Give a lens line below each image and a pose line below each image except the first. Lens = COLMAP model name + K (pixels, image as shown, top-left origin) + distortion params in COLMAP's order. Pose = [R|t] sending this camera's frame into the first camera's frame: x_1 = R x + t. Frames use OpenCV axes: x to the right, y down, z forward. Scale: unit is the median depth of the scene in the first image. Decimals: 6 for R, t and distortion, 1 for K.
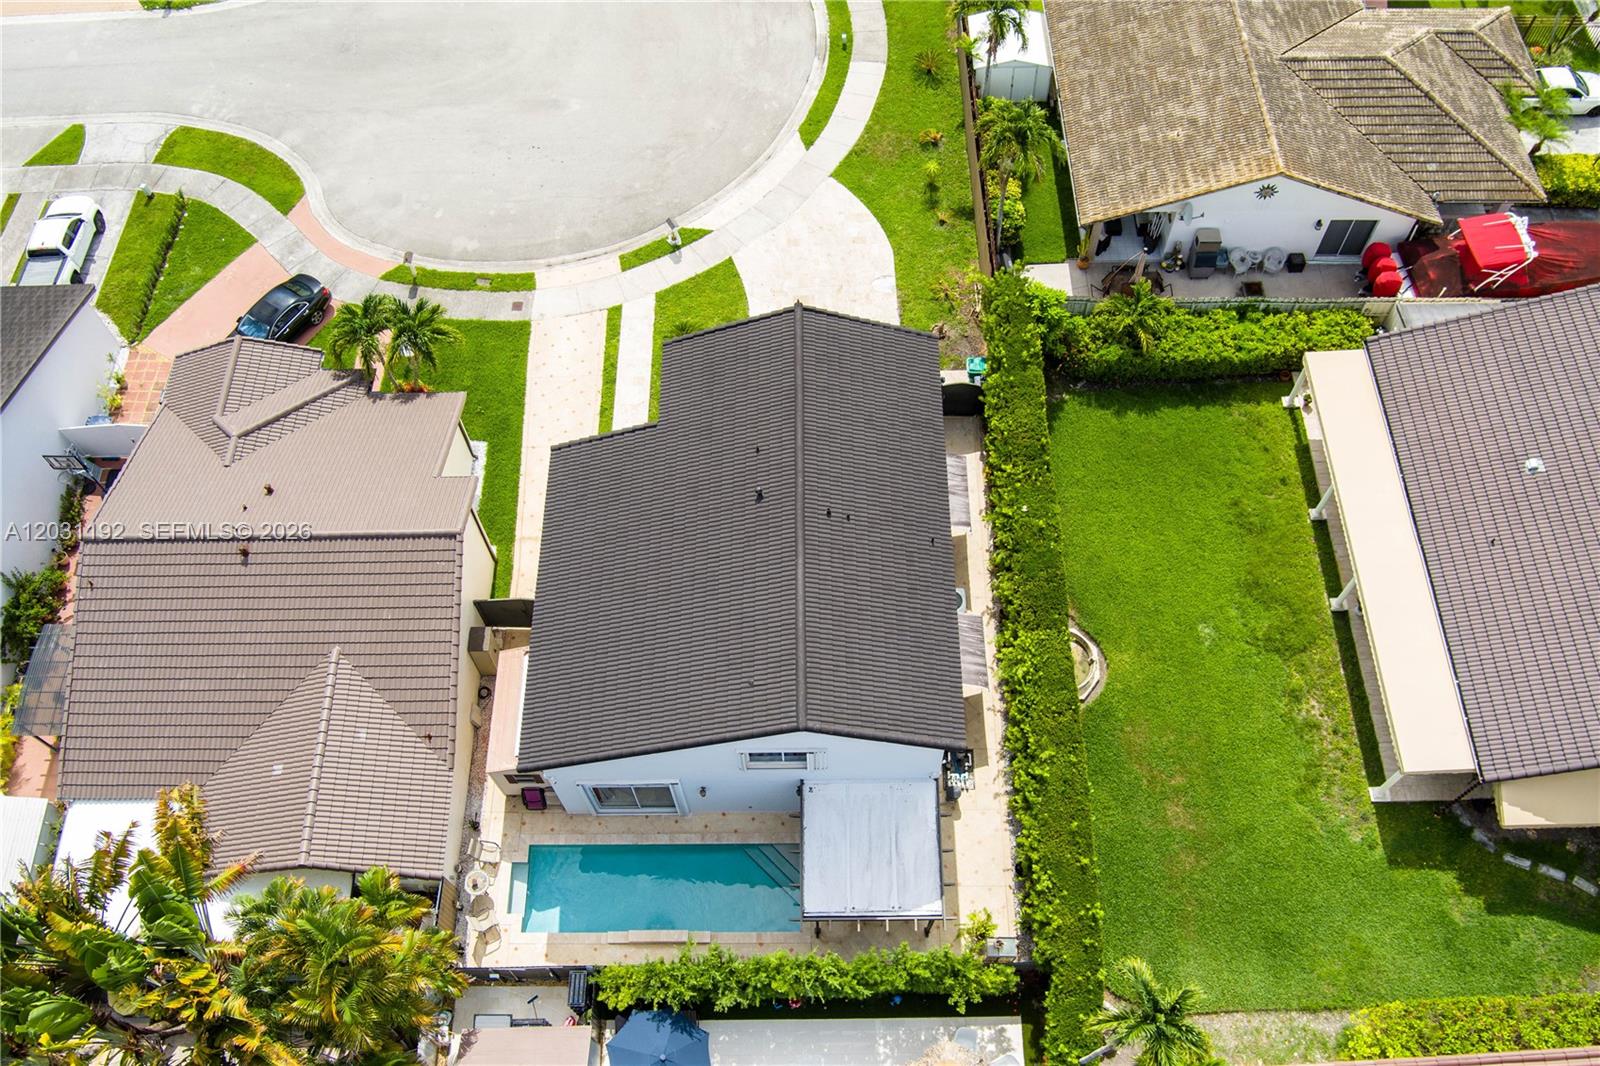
lens RADIAL K [[1297.3, 0, 800.0], [0, 1297.3, 533.0], [0, 0, 1]] dist [-0.043727, -0.005641]
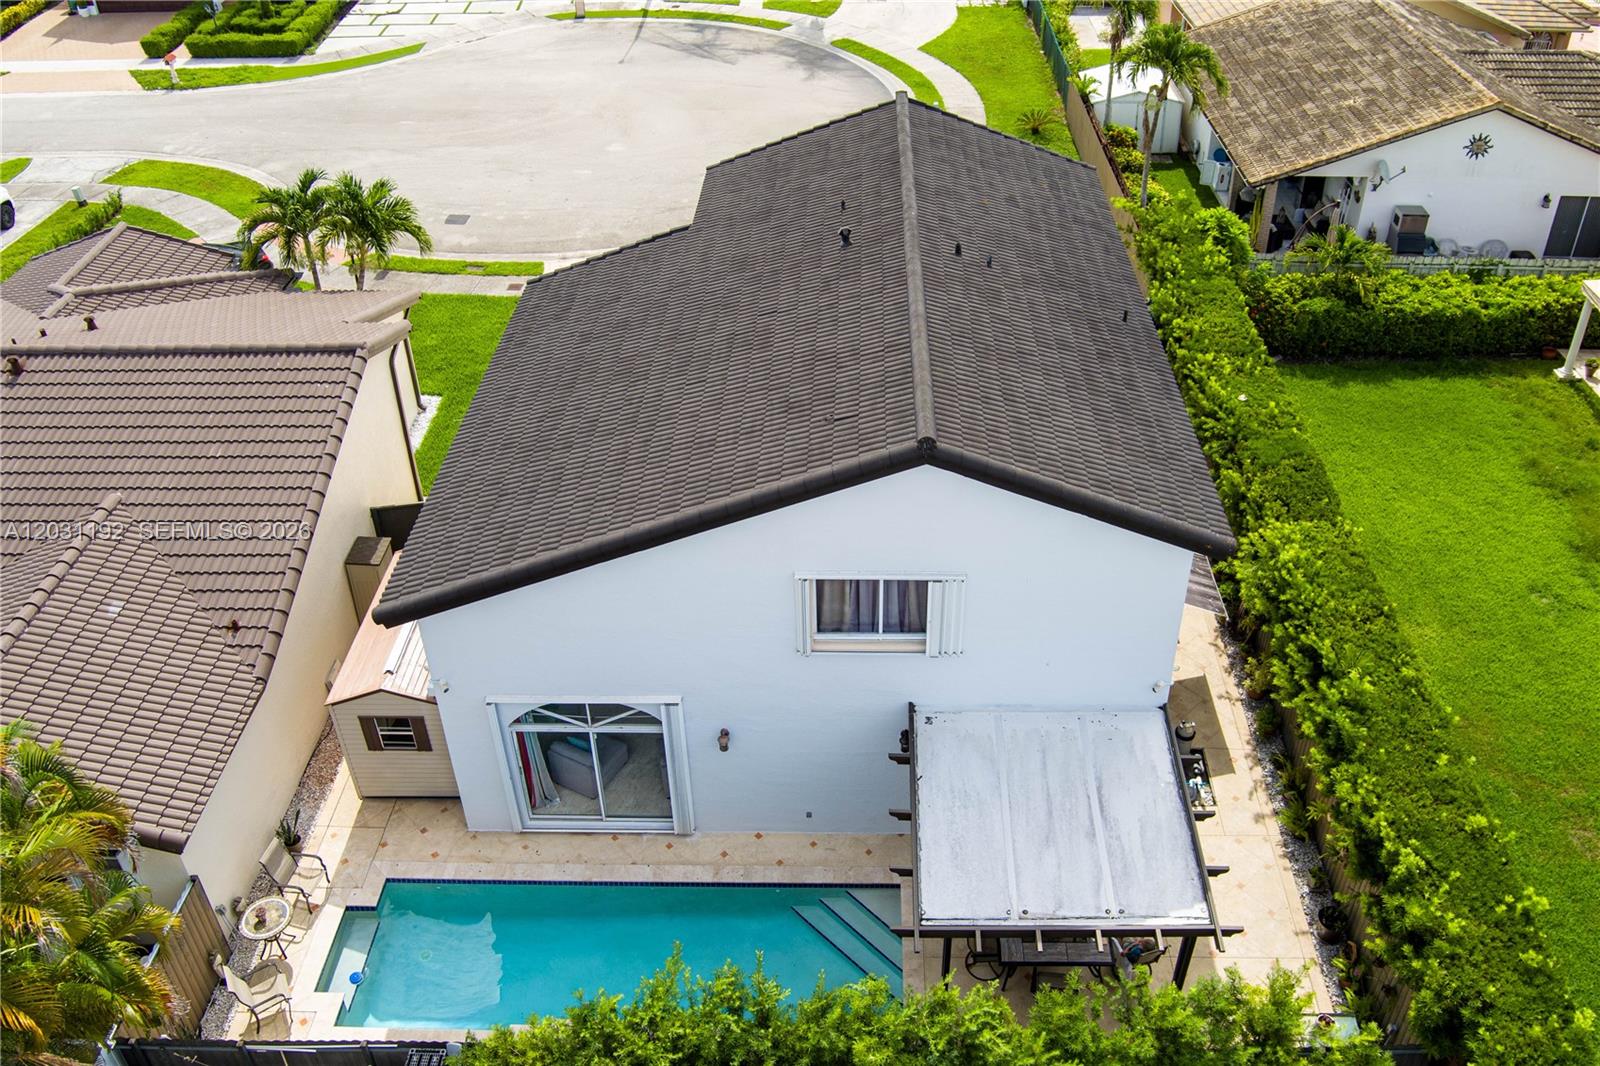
lens RADIAL K [[1298.8, 0, 863.3], [0, 1298.8, 535.1], [0, 0, 1]] dist [-0.091440, 0.075187]
pose [[0.999650, 0.022932, 0.013158, -0.025478], [-0.014460, 0.890866, -0.454036, 0.349366], [-0.022134, 0.453687, 0.890886, 0.467129]]
